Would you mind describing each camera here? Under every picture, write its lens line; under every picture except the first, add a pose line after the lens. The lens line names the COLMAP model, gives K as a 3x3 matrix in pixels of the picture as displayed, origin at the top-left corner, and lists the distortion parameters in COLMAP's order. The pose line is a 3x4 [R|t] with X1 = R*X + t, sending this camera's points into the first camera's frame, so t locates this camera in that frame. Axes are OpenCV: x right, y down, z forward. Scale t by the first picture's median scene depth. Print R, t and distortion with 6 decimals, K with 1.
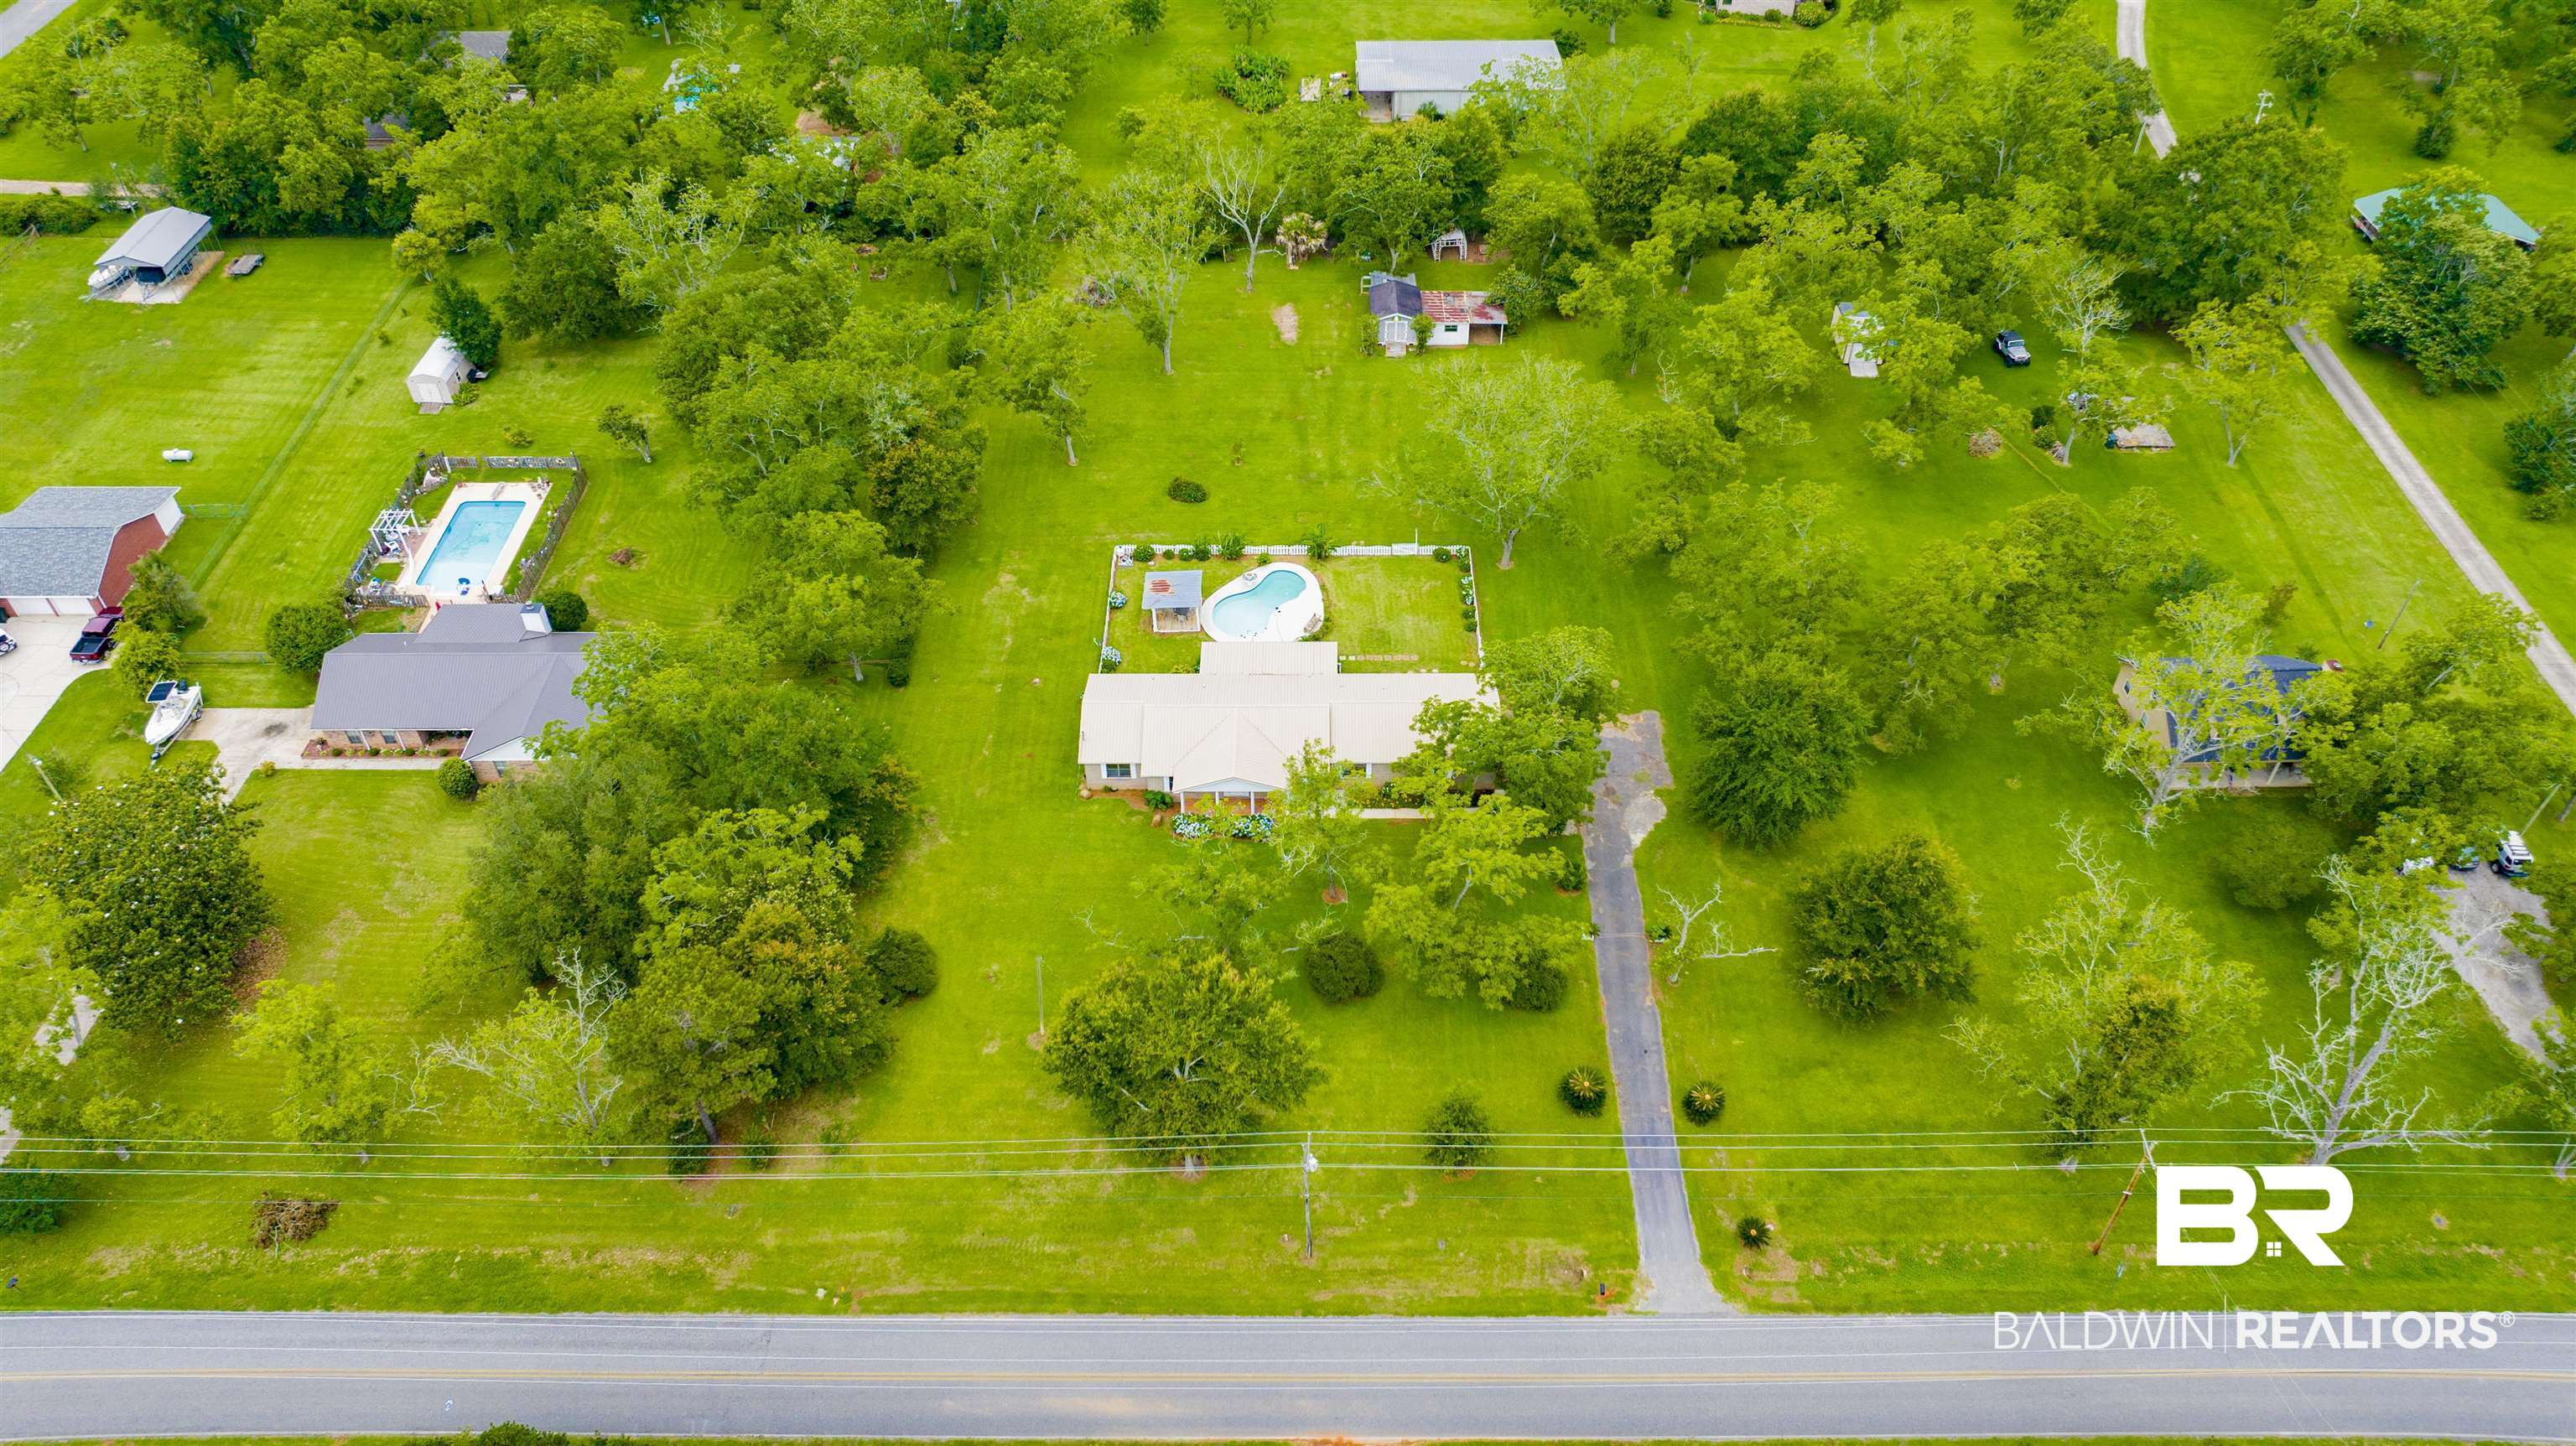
lens RADIAL K [[1847.0, 0, 1300.8], [0, 1847.0, 715.5], [0, 0, 1]] dist [-0.014123, -0.000580]
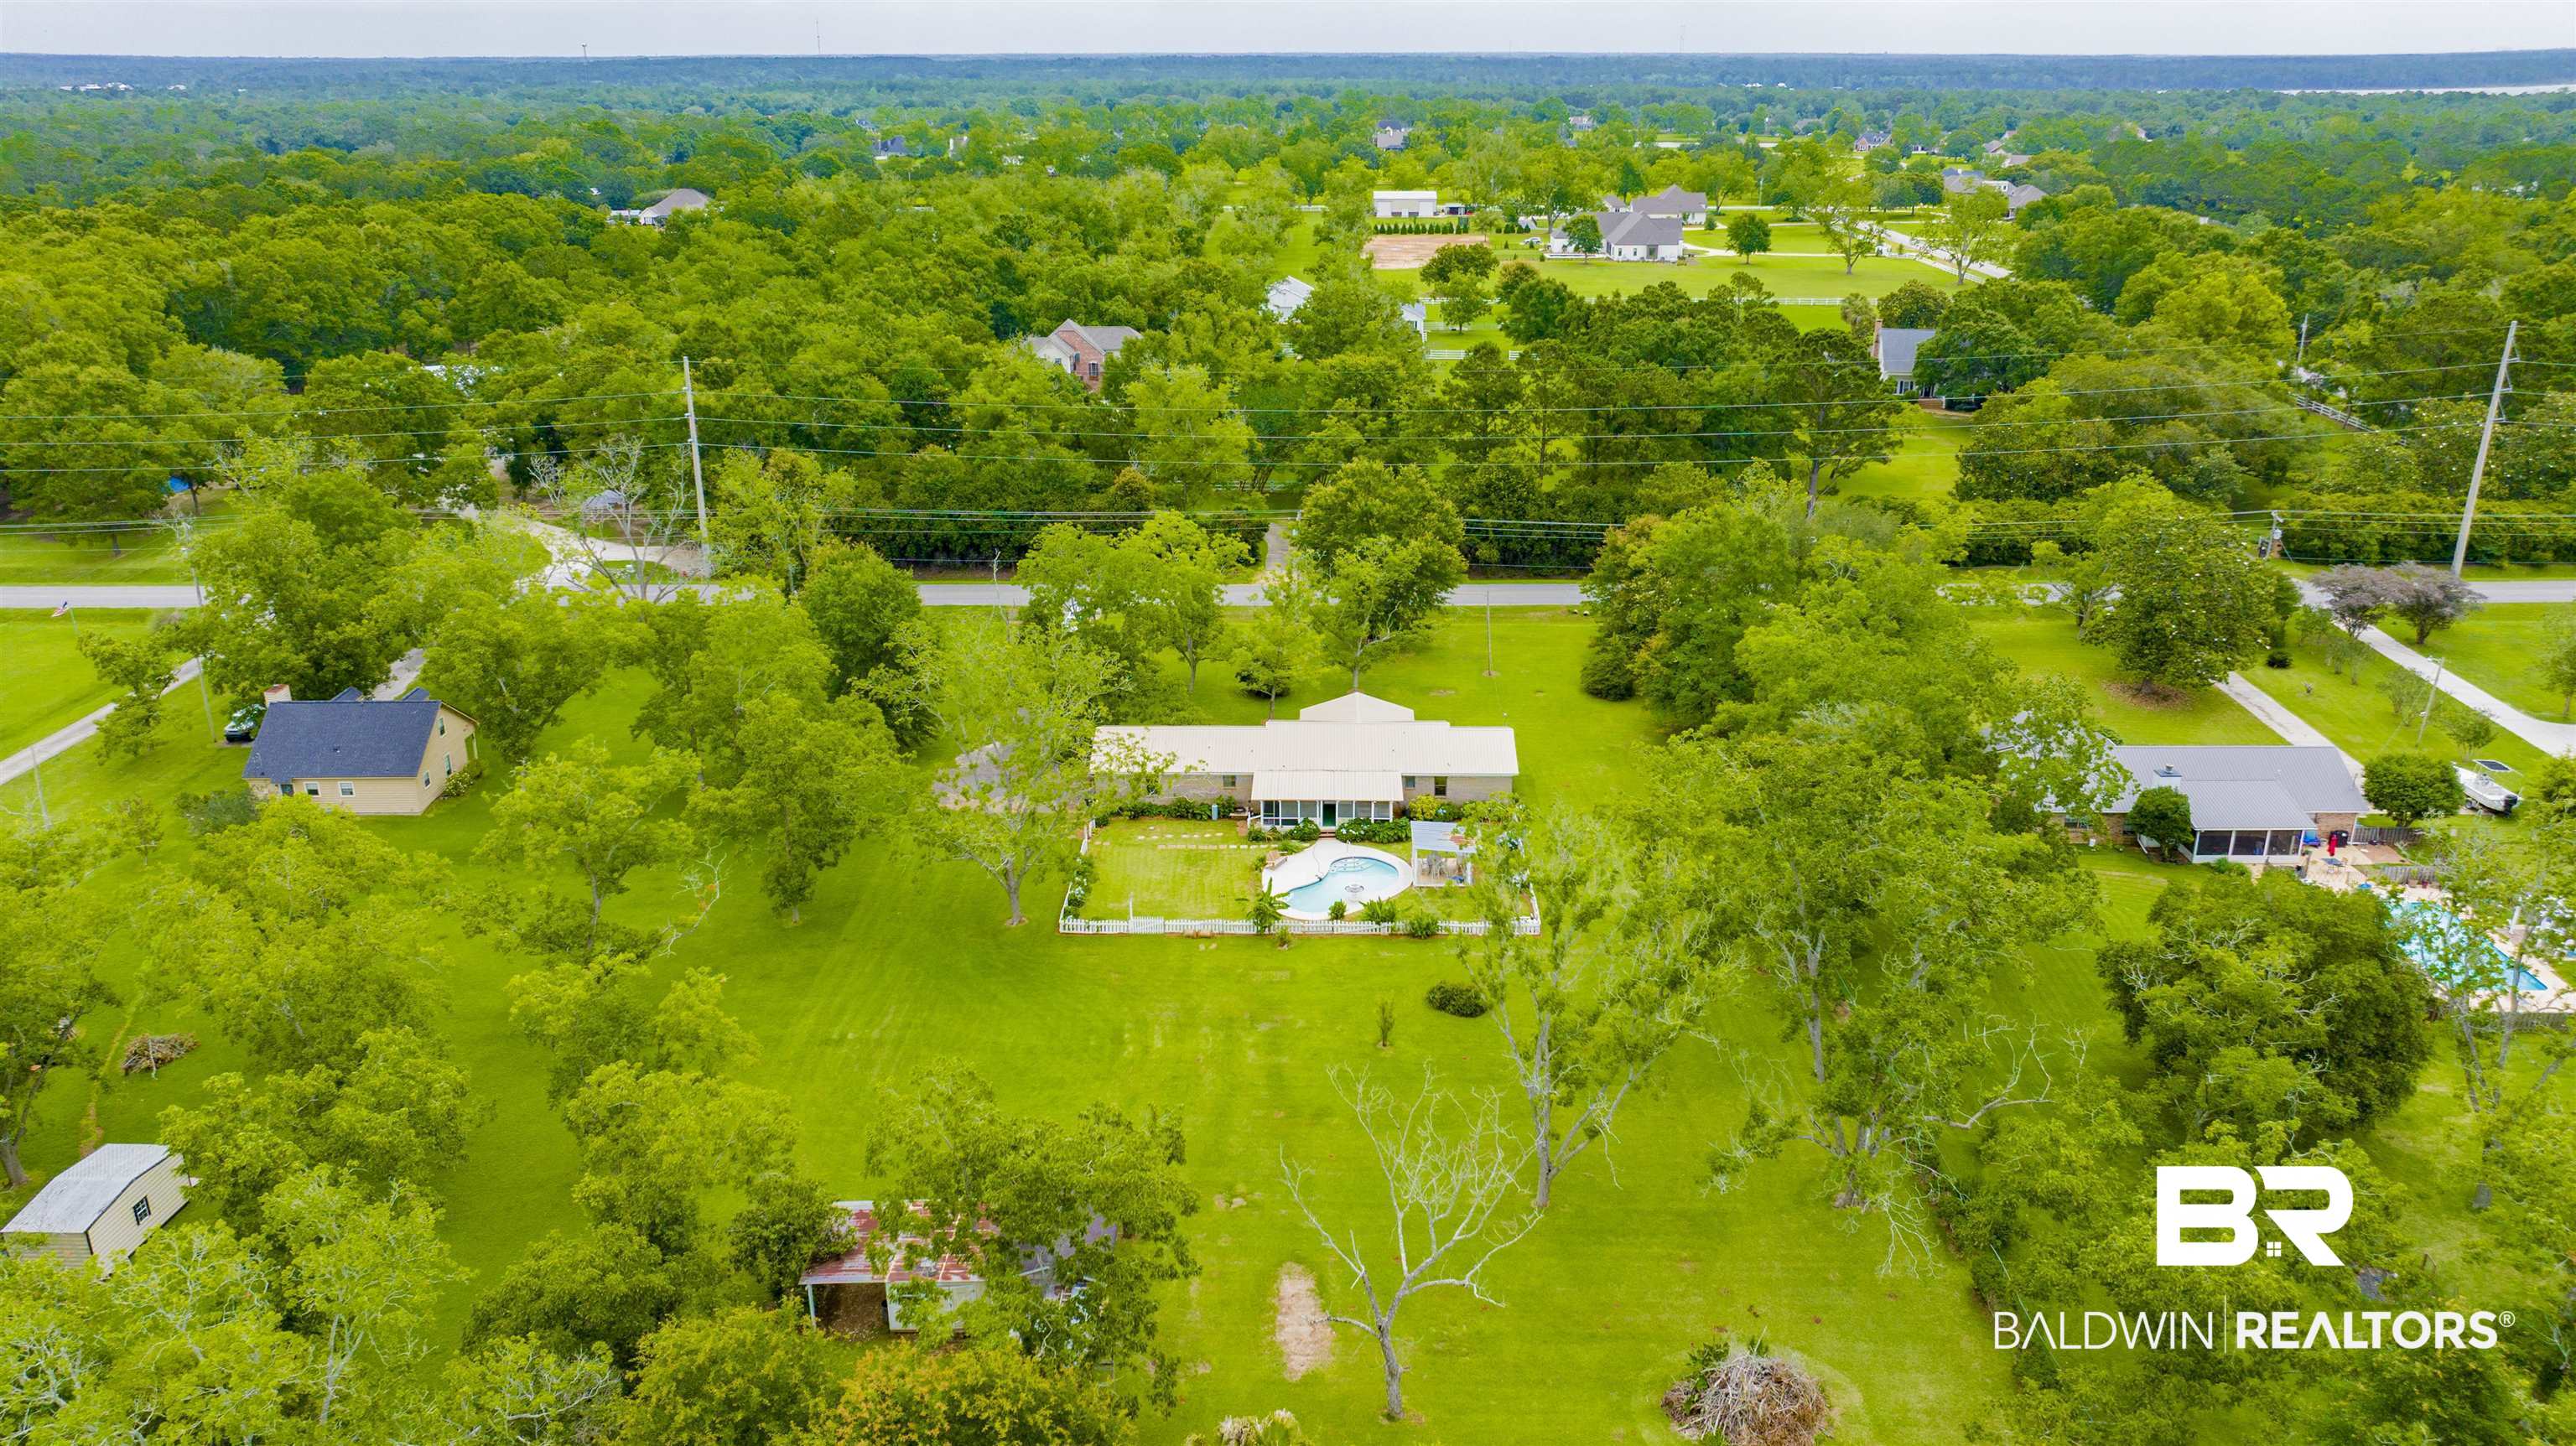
lens RADIAL K [[1813.5, 0, 1298.3], [0, 1813.5, 698.4], [0, 0, 1]] dist [-0.020439, -0.001560]
pose [[-0.999843, 0.003696, 0.017341, -0.016628], [0.017071, 0.464880, 0.885209, -0.748104], [-0.004789, 0.885366, -0.464870, 1.218069]]
